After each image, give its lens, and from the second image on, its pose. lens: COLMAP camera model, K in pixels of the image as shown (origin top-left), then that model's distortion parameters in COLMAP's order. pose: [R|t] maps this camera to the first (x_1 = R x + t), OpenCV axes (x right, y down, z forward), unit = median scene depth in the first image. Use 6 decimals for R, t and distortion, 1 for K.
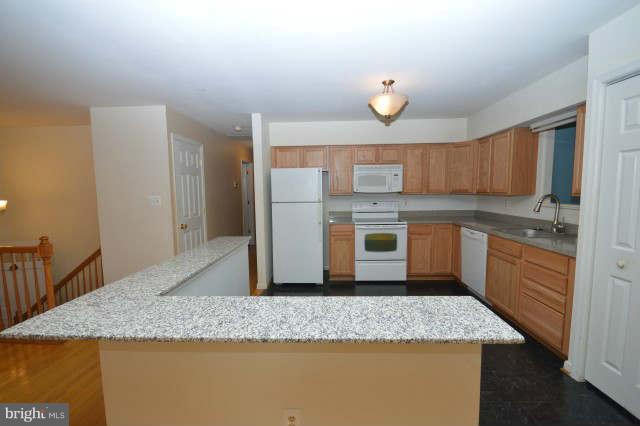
lens RADIAL K [[286.5, 0, 318.9], [0, 286.5, 216.7], [0, 0, 1]] dist [0.000098, 0.000141]
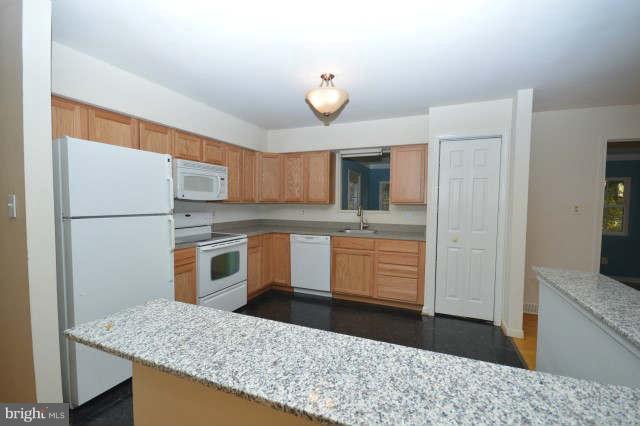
lens RADIAL K [[286.5, 0, 318.9], [0, 286.5, 216.7], [0, 0, 1]] dist [0.000098, 0.000141]
pose [[0.344662, -0.031131, 0.938210, -0.417183], [0.075284, 0.997147, 0.005430, -0.024585], [-0.935703, 0.068761, 0.346023, 0.495201]]
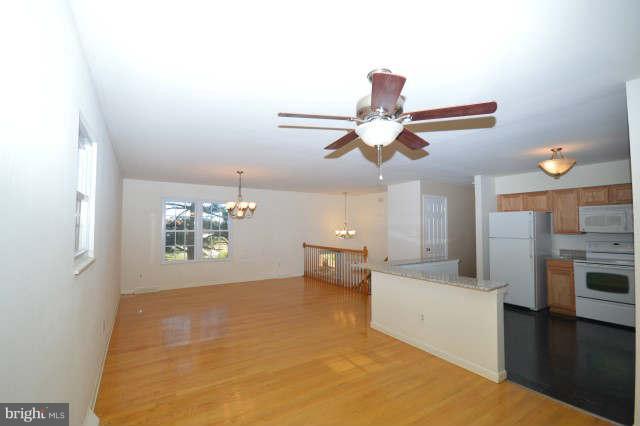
lens RADIAL K [[286.5, 0, 318.9], [0, 286.5, 216.7], [0, 0, 1]] dist [0.000098, 0.000141]
pose [[0.572439, -0.018343, -0.819742, 0.466212], [-0.090192, 0.992275, -0.085186, 0.038675], [0.814972, 0.122698, 0.566363, -0.413209]]
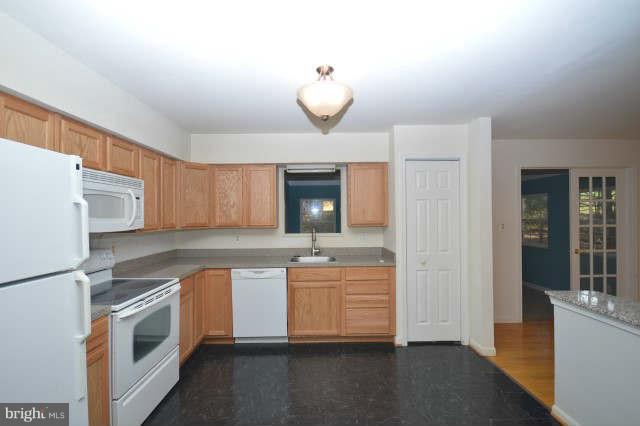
lens RADIAL K [[286.5, 0, 318.9], [0, 286.5, 216.7], [0, 0, 1]] dist [0.000098, 0.000141]
pose [[-0.054799, 0.014893, 0.998386, -0.300250], [0.106990, 0.994220, -0.008959, -0.072244], [-0.992749, 0.106327, -0.056075, 0.727400]]
